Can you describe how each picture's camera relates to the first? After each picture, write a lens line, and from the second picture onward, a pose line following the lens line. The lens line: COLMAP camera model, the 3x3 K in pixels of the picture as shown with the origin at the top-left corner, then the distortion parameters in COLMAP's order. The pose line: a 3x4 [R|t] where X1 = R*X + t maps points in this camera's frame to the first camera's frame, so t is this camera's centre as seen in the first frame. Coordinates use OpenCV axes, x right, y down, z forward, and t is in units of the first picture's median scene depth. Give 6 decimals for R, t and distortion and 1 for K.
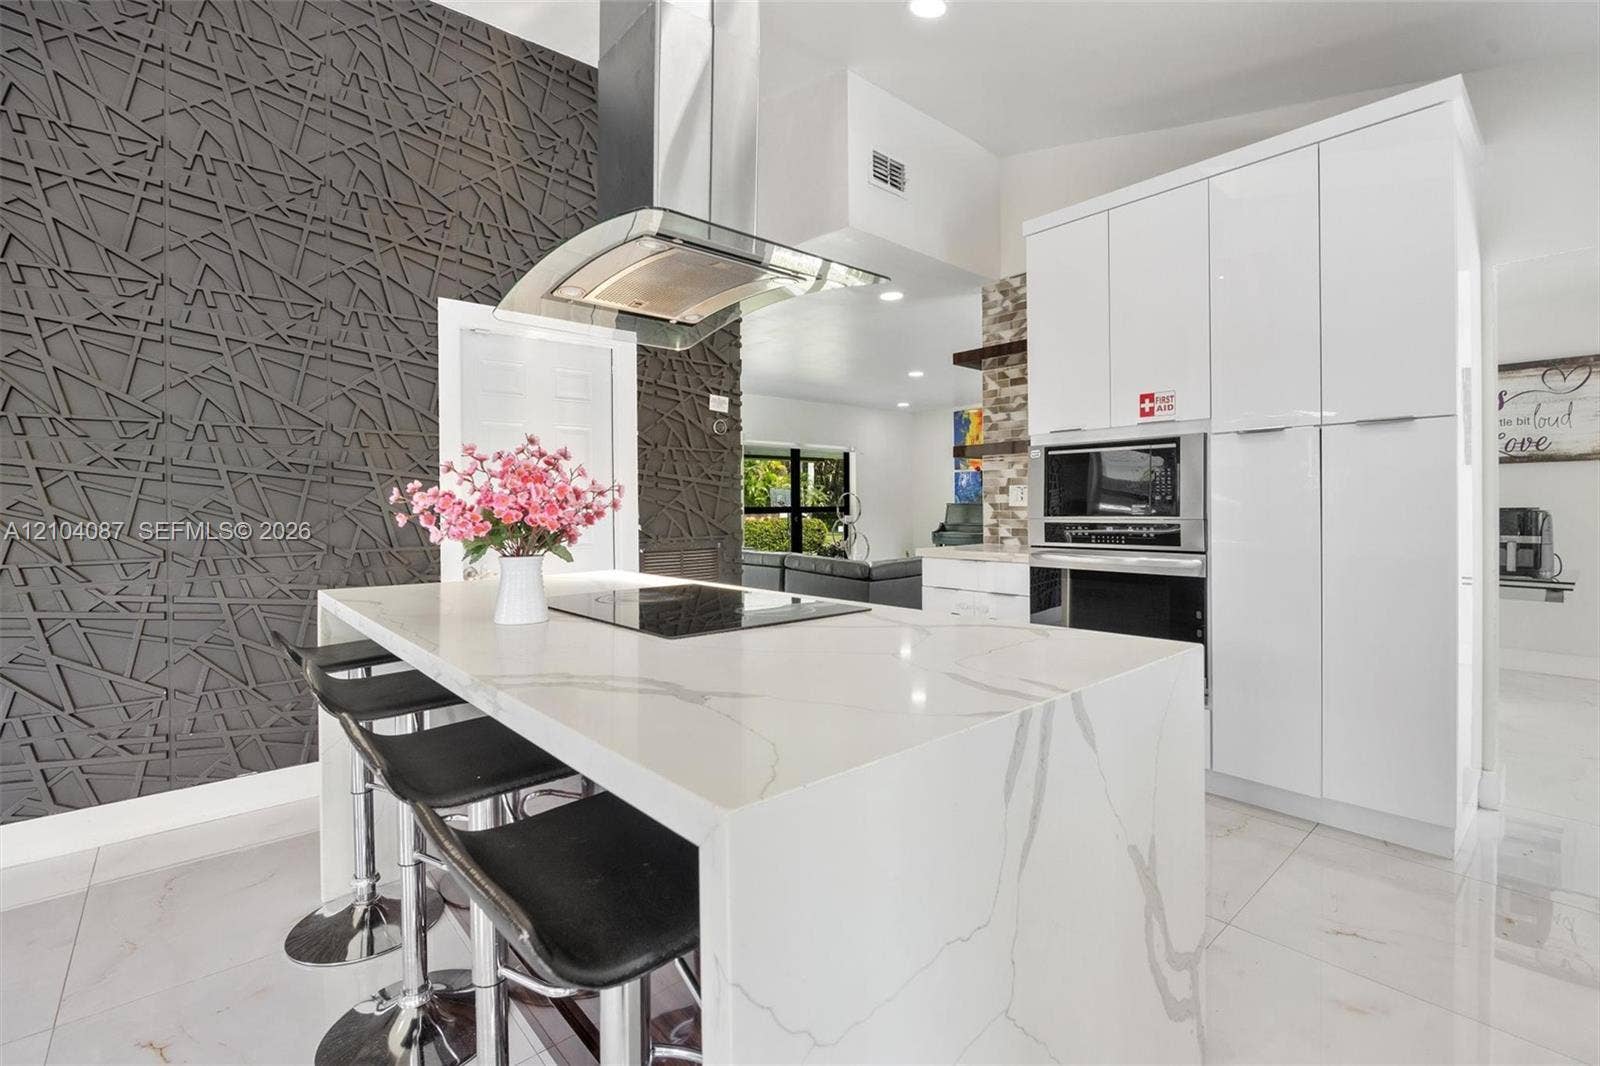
lens RADIAL K [[705.2, 0, 801.2], [0, 705.2, 508.0], [0, 0, 1]] dist [-0.000083, 0.000001]
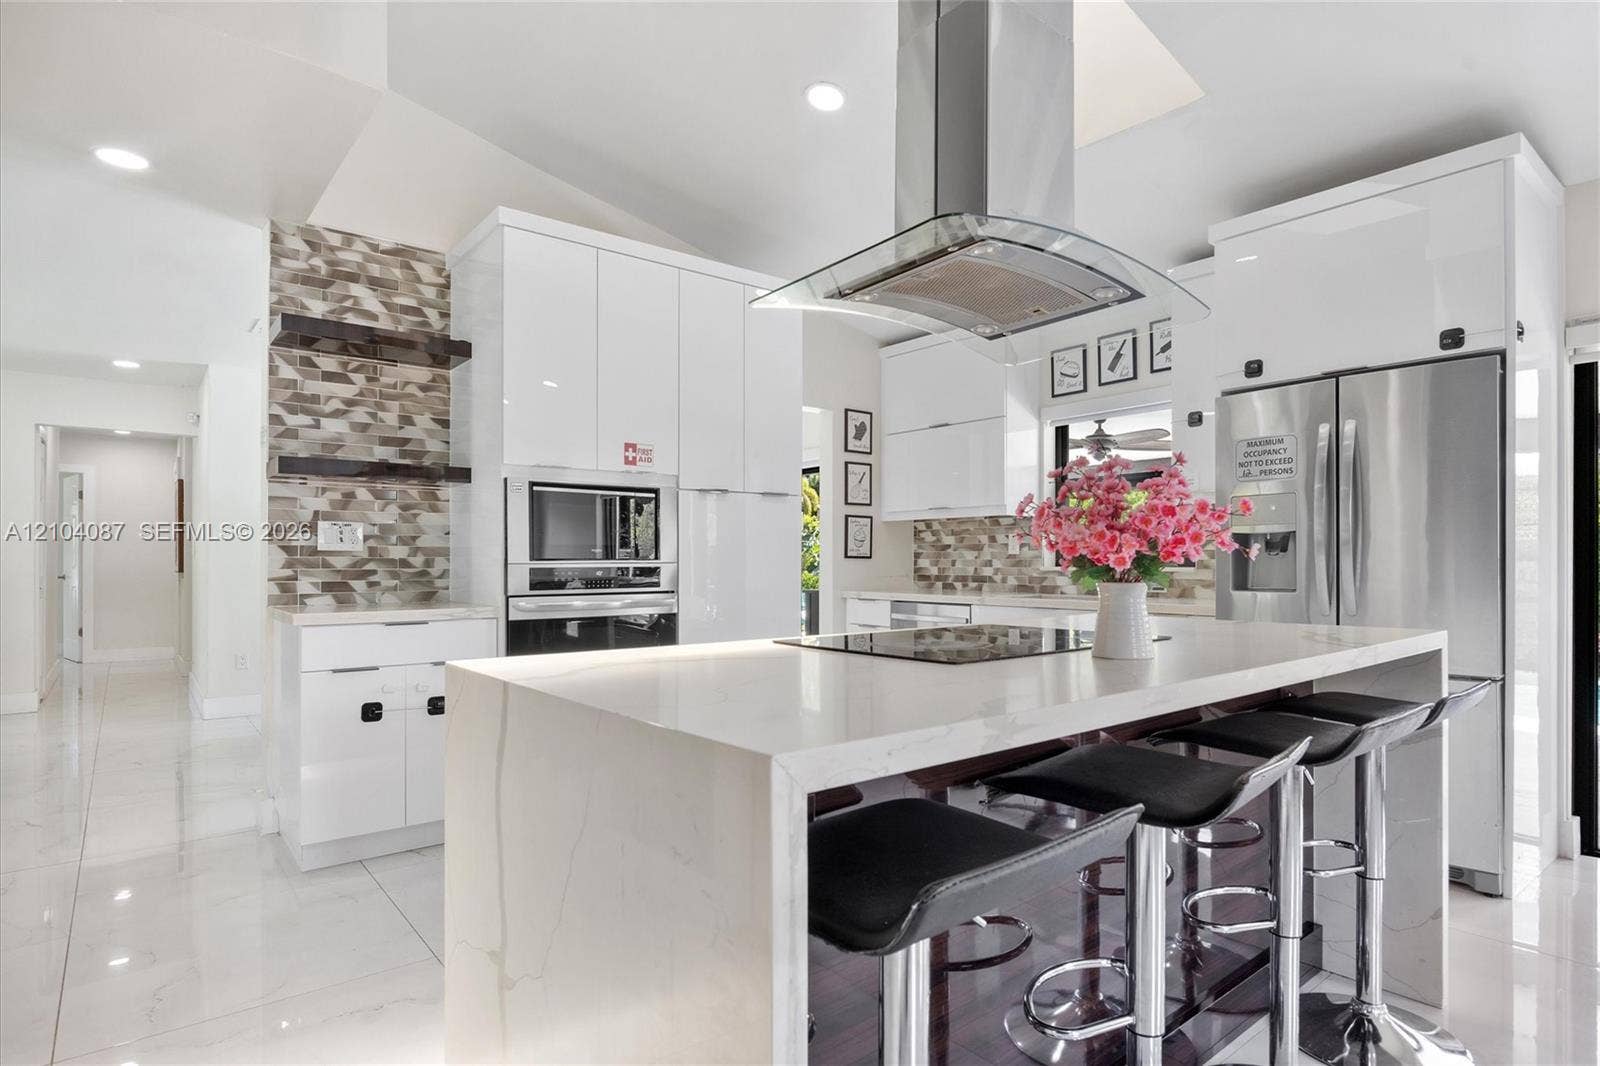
lens RADIAL K [[853.4, 0, 797.4], [0, 853.4, 561.2], [0, 0, 1]] dist [-0.002860, -0.000950]
pose [[0.045233, 0.007628, 0.998947, -0.520177], [0.004840, 0.999957, -0.007855, 0.016800], [-0.998965, 0.005191, 0.045194, 0.472846]]
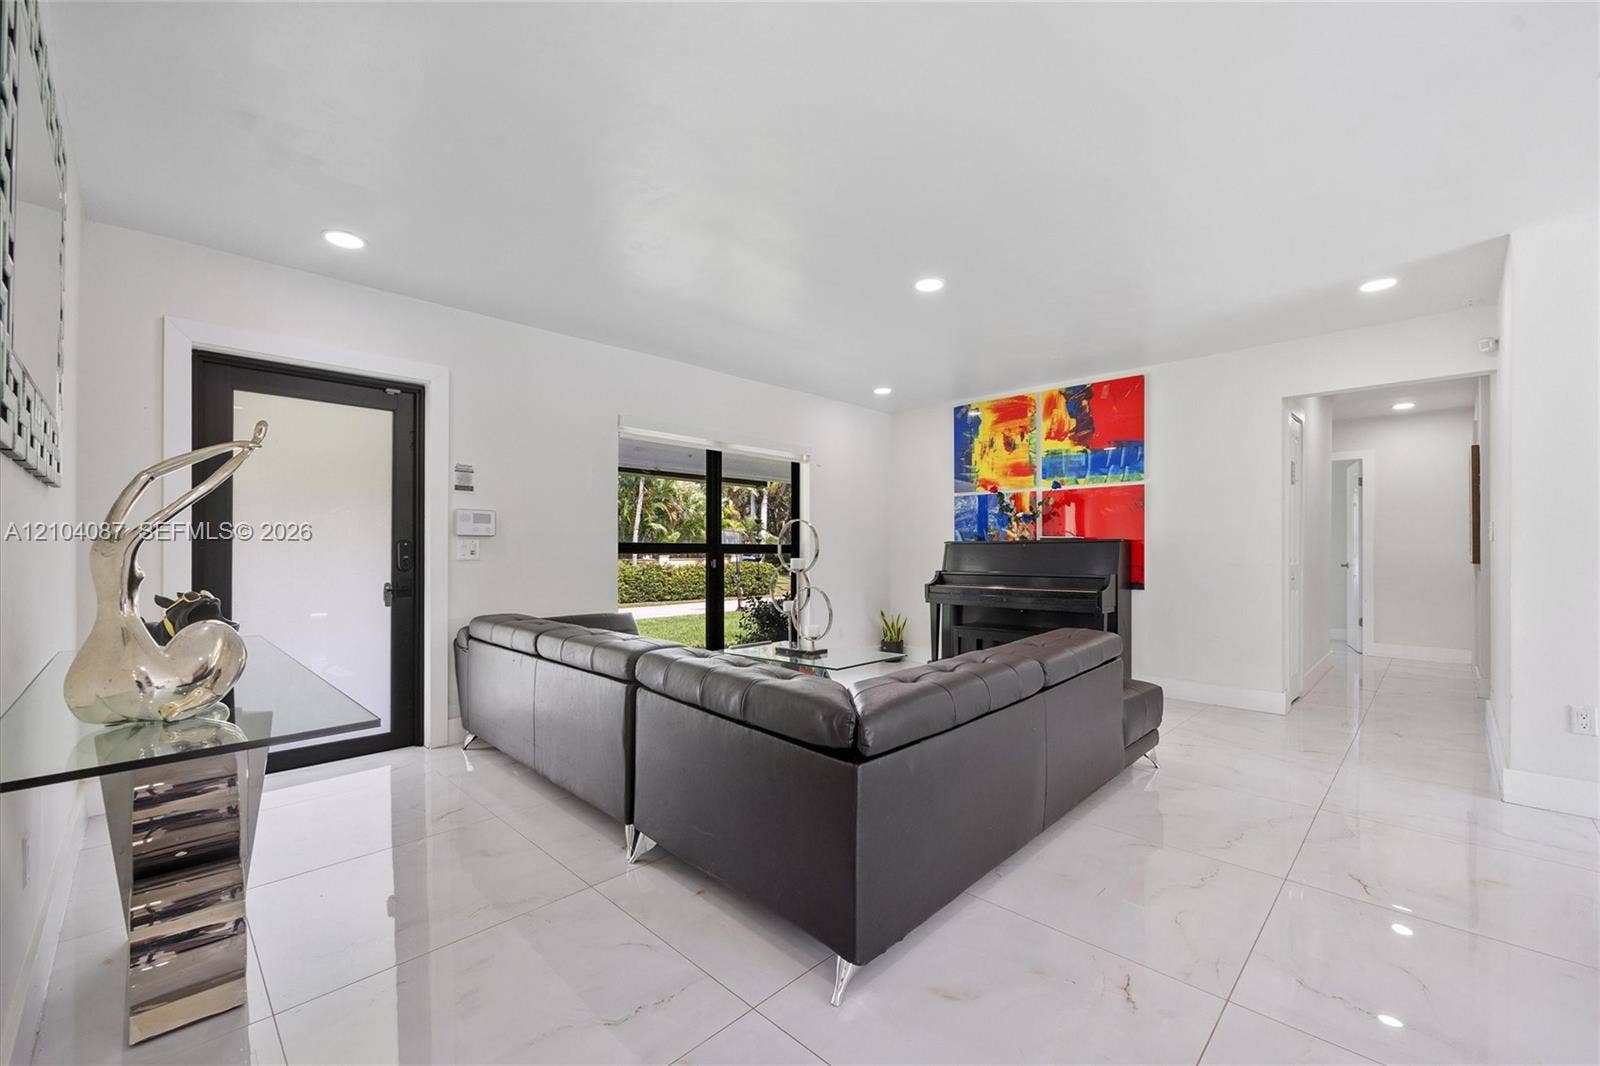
lens RADIAL K [[643.5, 0, 806.7], [0, 643.5, 547.2], [0, 0, 1]] dist [0.000028, 0.000008]
pose [[0.997019, 0.008968, 0.076631, 0.064960], [-0.008182, 0.999911, -0.010568, 0.013349], [-0.076719, 0.009910, 0.997003, 0.902724]]
